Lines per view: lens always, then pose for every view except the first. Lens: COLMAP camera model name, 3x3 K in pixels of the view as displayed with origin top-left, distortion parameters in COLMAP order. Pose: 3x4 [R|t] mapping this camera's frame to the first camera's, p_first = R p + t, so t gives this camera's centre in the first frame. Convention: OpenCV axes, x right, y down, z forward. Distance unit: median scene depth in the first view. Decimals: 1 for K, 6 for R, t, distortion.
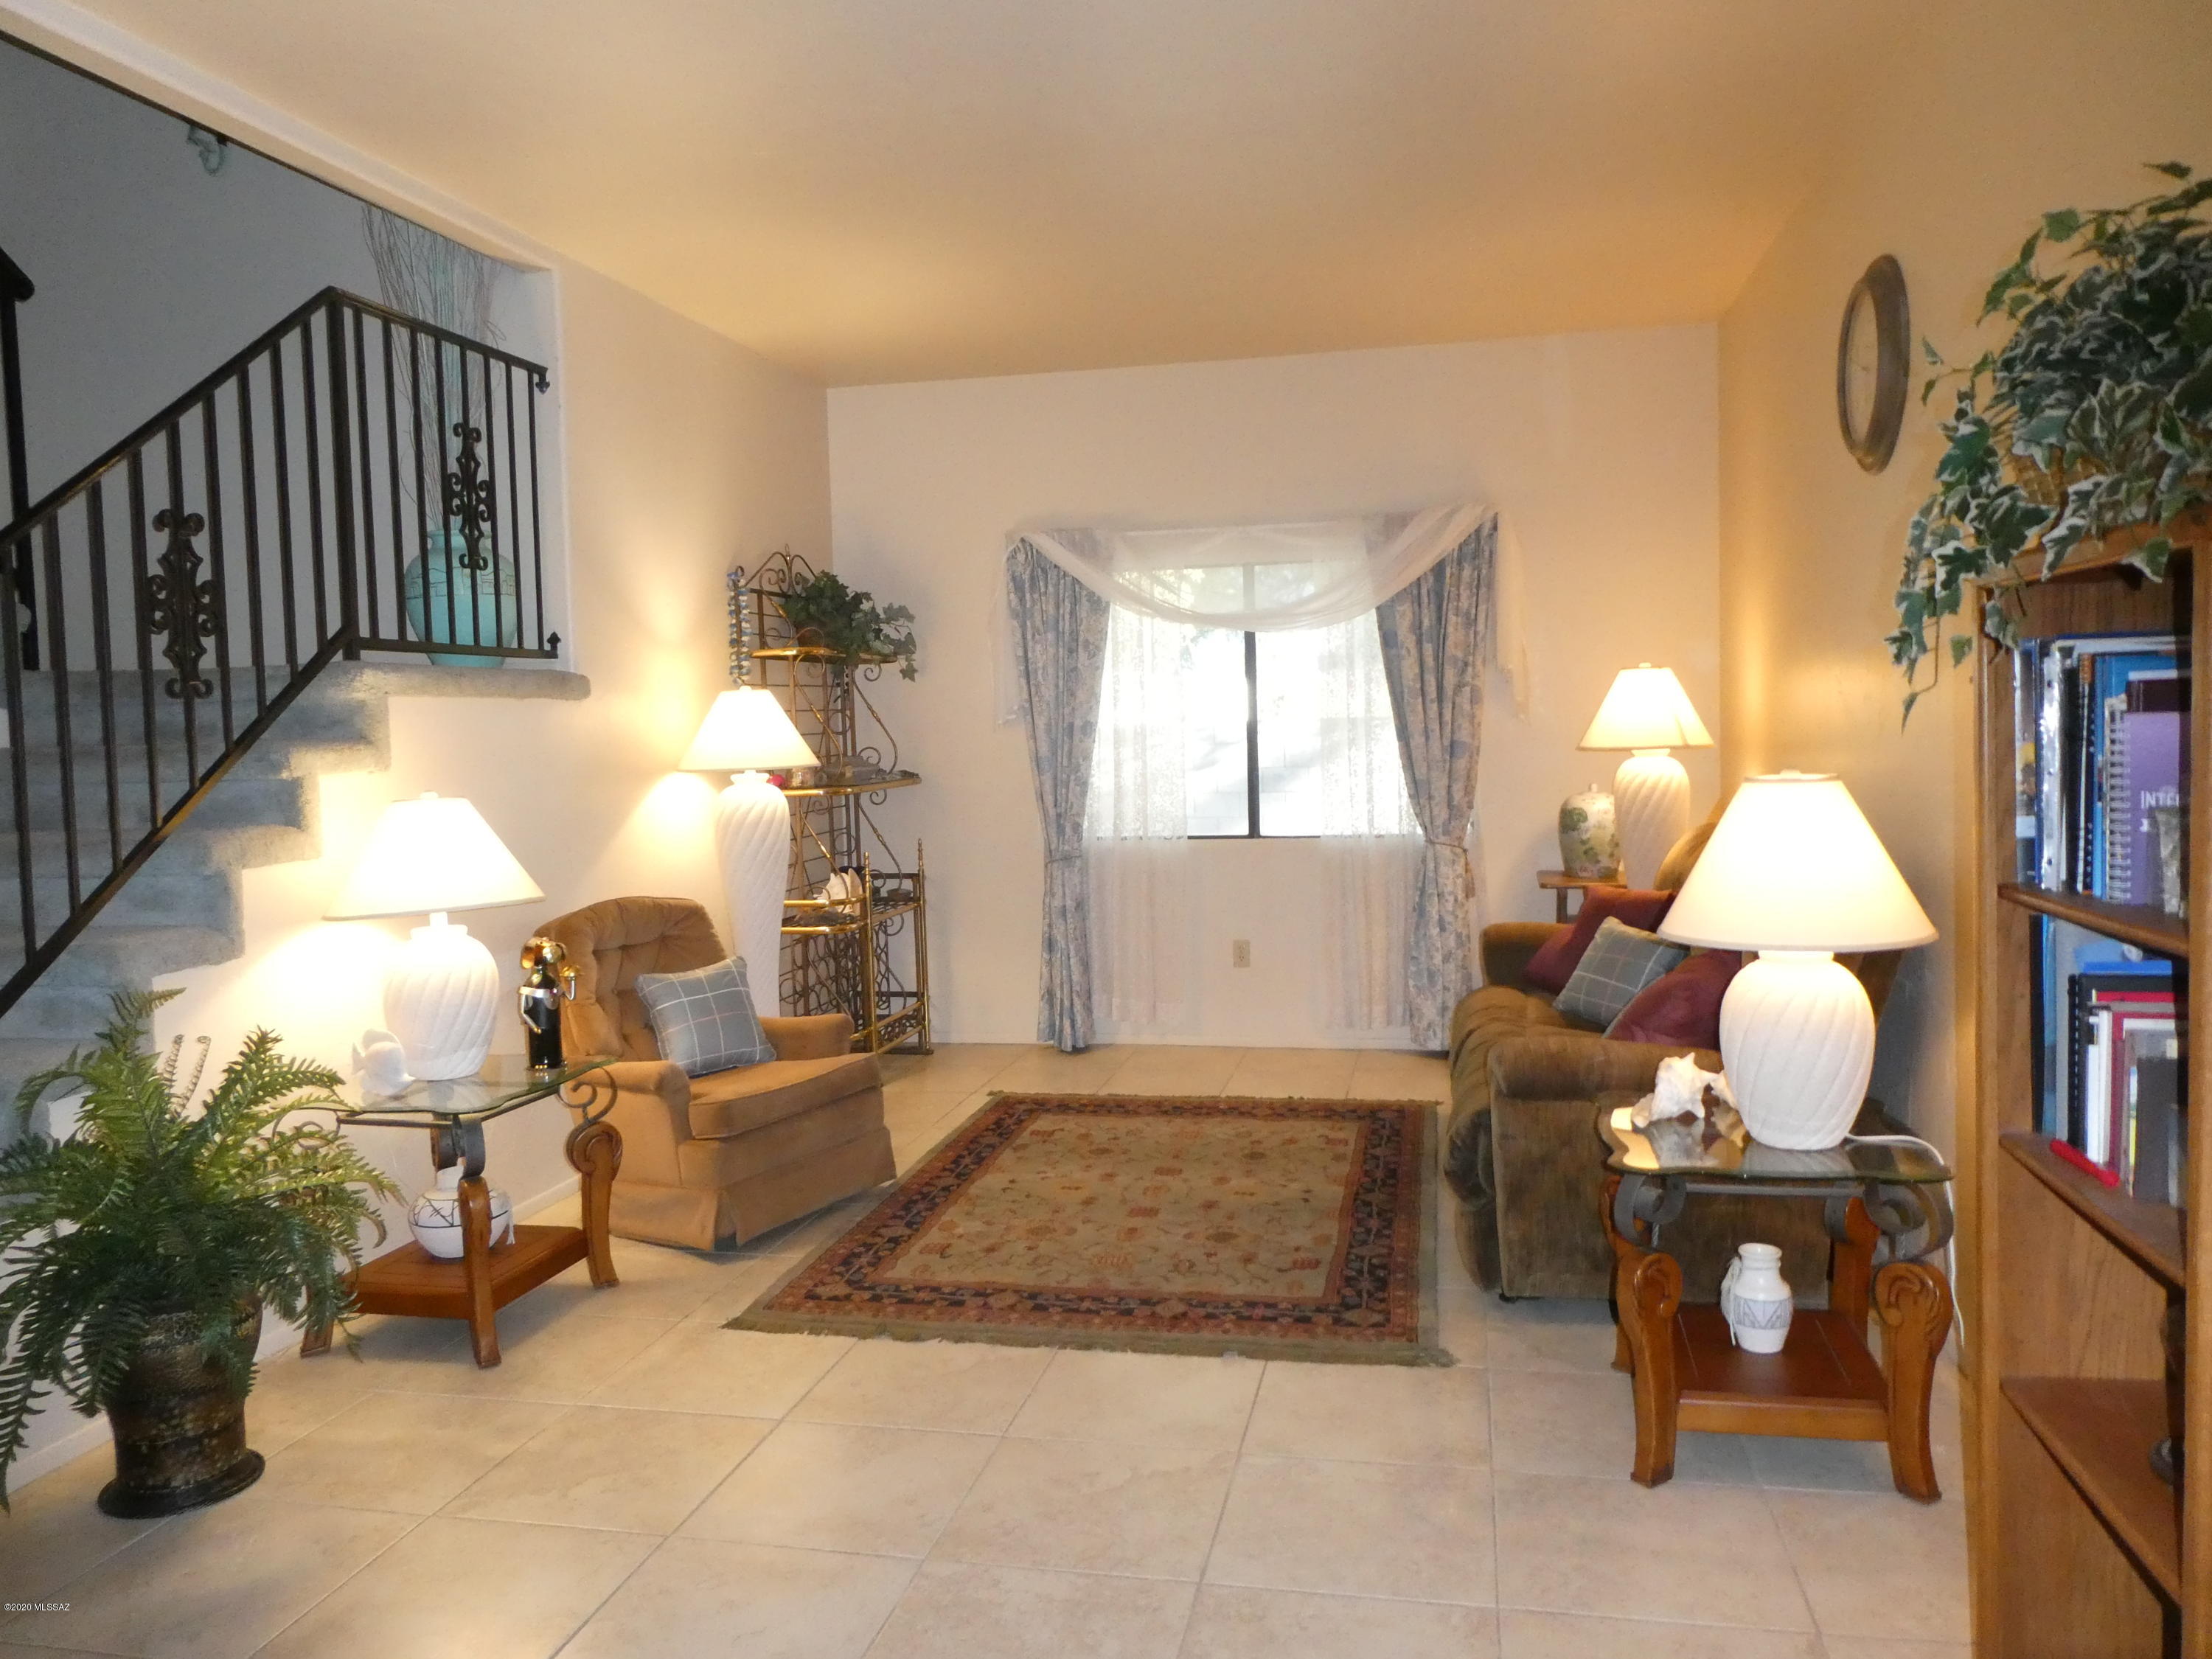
lens RADIAL K [[1602.4, 0, 1115.2], [0, 1602.4, 833.3], [0, 0, 1]] dist [0.014924, 0.002380]
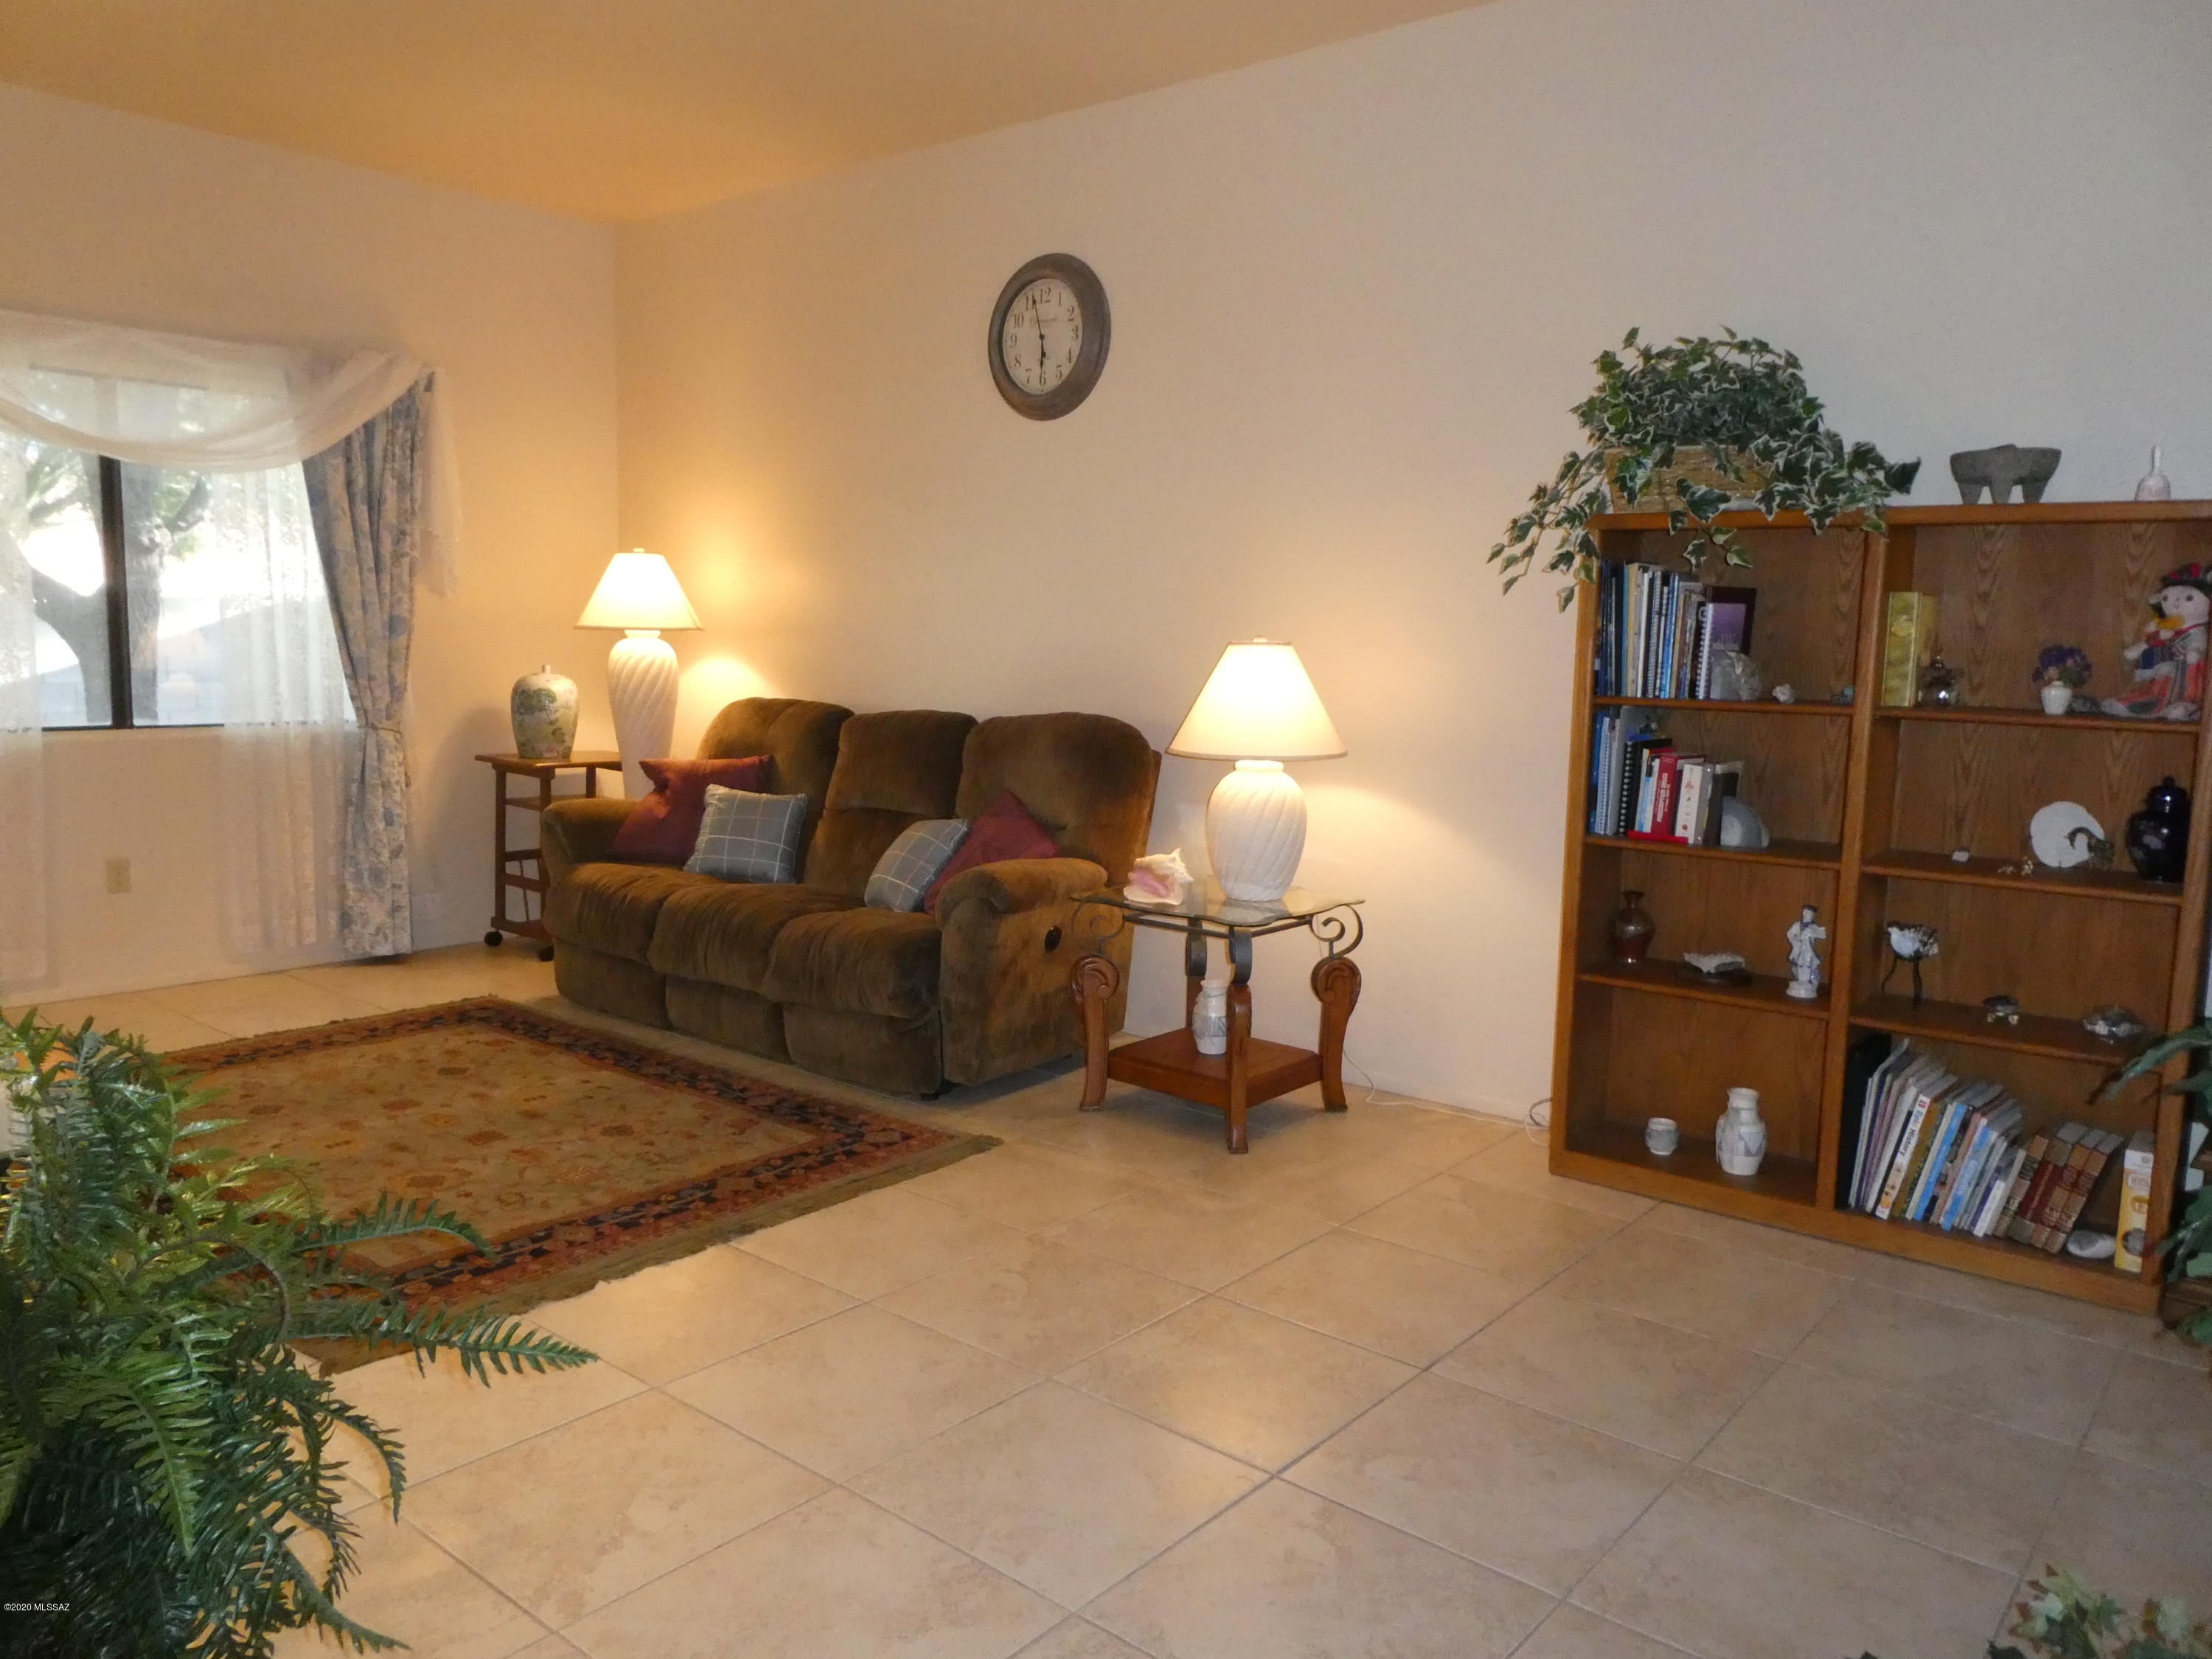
lens RADIAL K [[1602.4, 0, 1115.2], [0, 1602.4, 833.3], [0, 0, 1]] dist [0.014924, 0.002380]
pose [[0.464101, -0.074956, 0.882605, -0.545728], [0.030611, 0.997175, 0.068590, 0.020642], [-0.885253, -0.004815, 0.465084, 0.273837]]
